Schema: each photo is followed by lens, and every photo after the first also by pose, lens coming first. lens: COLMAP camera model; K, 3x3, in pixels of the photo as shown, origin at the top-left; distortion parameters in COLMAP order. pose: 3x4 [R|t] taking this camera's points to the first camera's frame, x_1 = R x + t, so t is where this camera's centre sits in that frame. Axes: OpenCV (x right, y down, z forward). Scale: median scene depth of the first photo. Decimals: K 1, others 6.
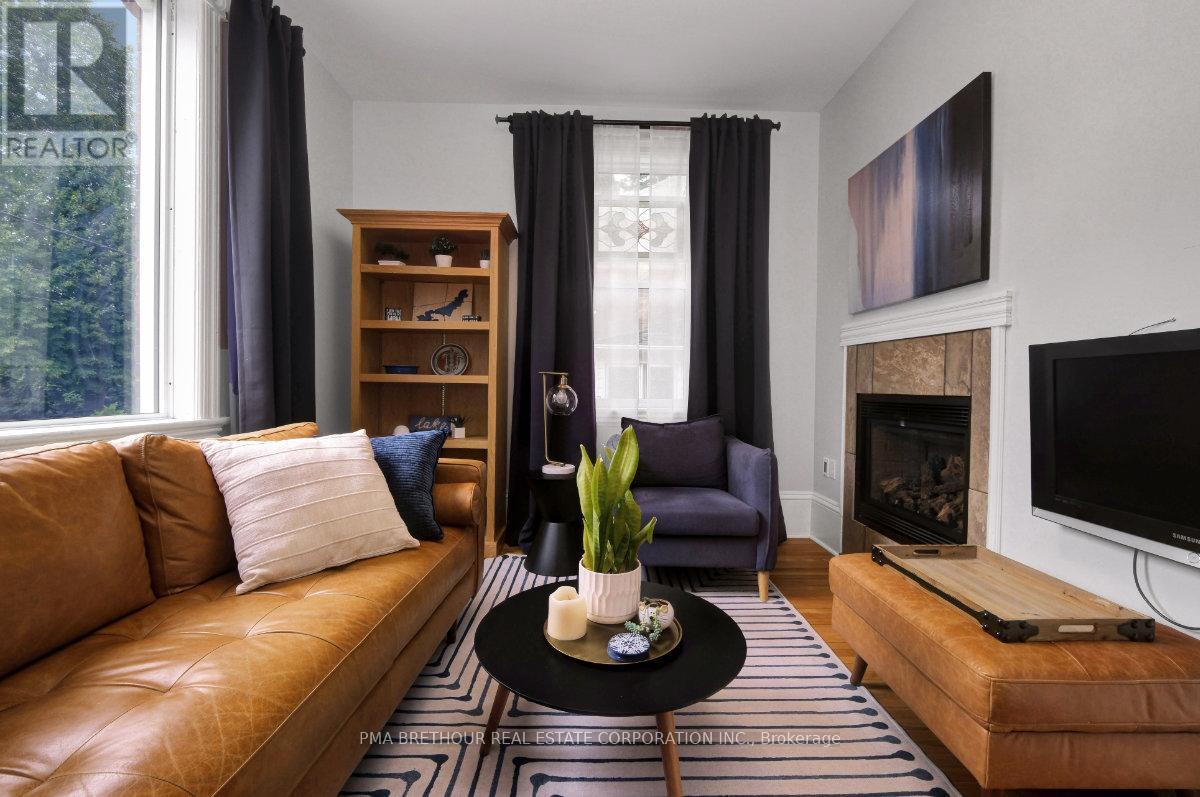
lens RADIAL K [[520.3, 0, 603.7], [0, 520.3, 396.4], [0, 0, 1]] dist [-0.003020, -0.000311]
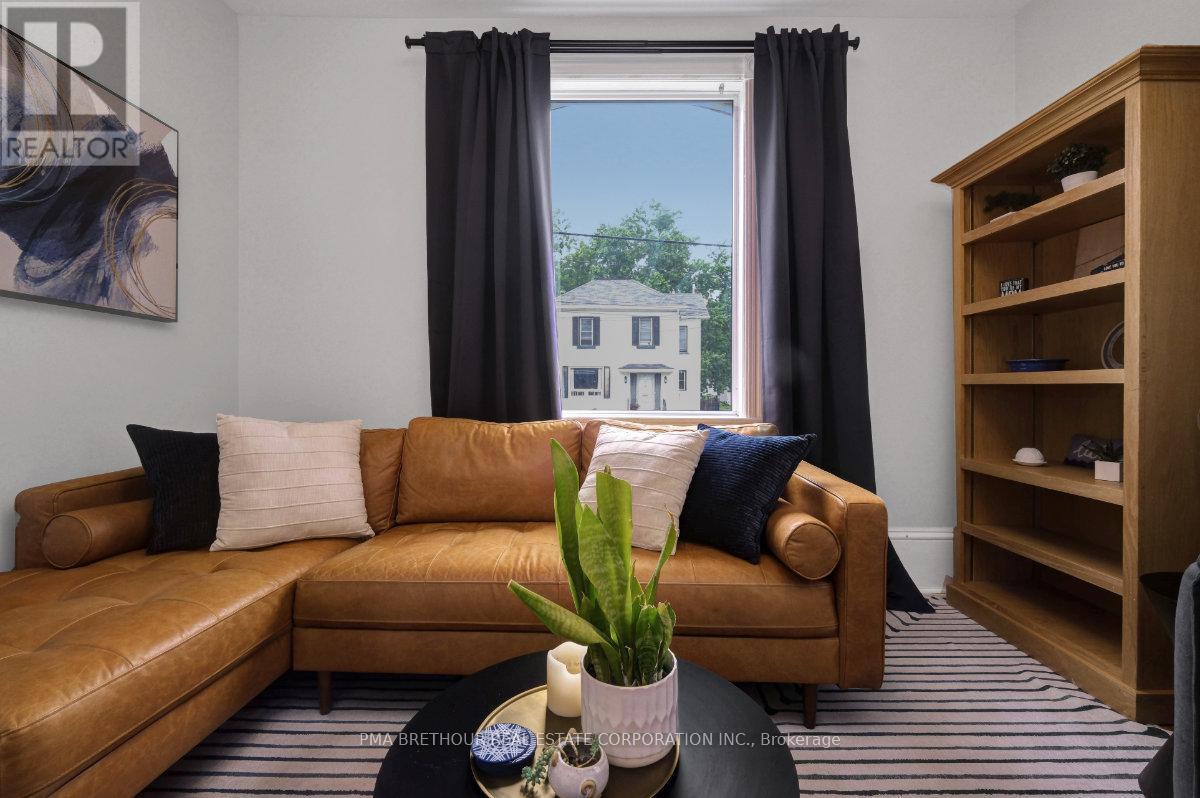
lens RADIAL K [[520.3, 0, 602.2], [0, 520.3, 392.6], [0, 0, 1]] dist [-0.003020, -0.000311]
pose [[-0.017640, -0.005464, -0.999829, 0.320036], [-0.015117, 0.999872, -0.005198, -0.004252], [0.999730, 0.015023, -0.017721, 0.473750]]
